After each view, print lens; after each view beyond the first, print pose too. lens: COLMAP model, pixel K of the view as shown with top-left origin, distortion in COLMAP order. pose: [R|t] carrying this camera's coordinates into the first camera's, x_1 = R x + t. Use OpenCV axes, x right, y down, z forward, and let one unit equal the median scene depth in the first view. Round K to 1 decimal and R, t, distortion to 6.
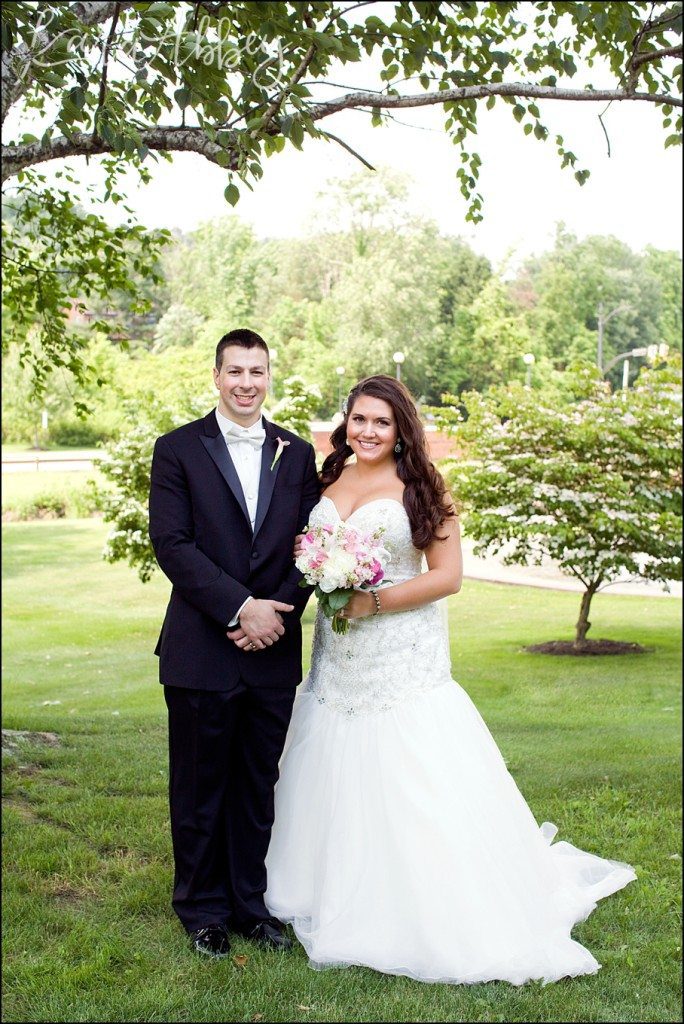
lens RADIAL K [[1422.6, 0, 344.5], [0, 1422.6, 491.4], [0, 0, 1]] dist [-0.048759, -0.011095]
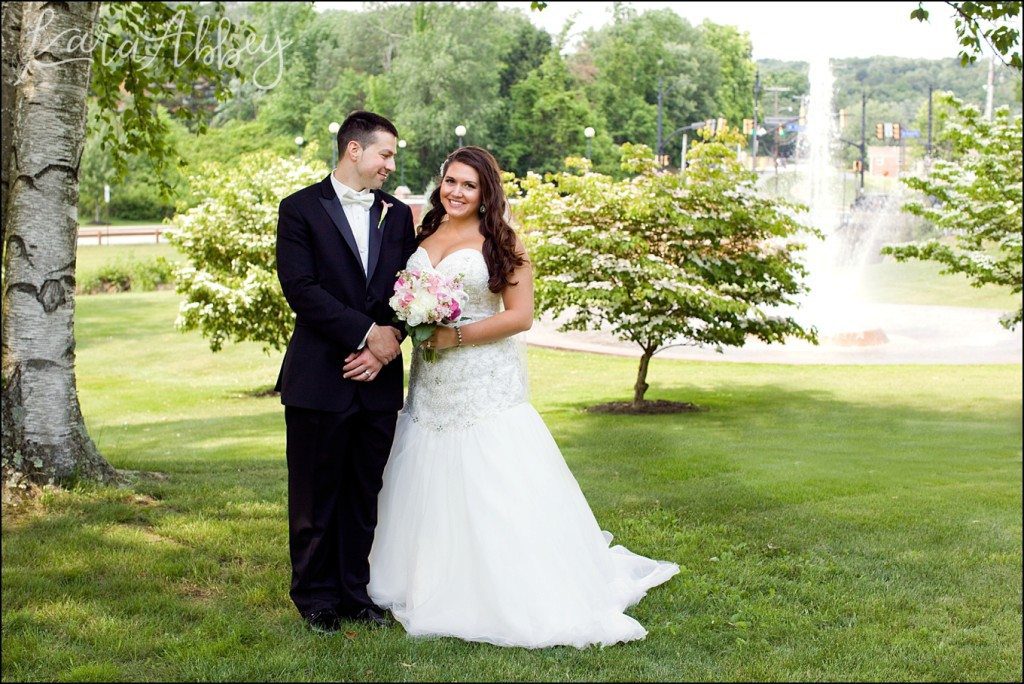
lens RADIAL K [[1937.6, 0, 512.0], [0, 1937.6, 342.0], [0, 0, 1]] dist [-0.070150, 0.079439]
pose [[0.996304, -0.007934, 0.085525, -0.045129], [0.006621, 0.999856, 0.015627, 0.035078], [-0.085636, -0.015003, 0.996213, -0.383537]]
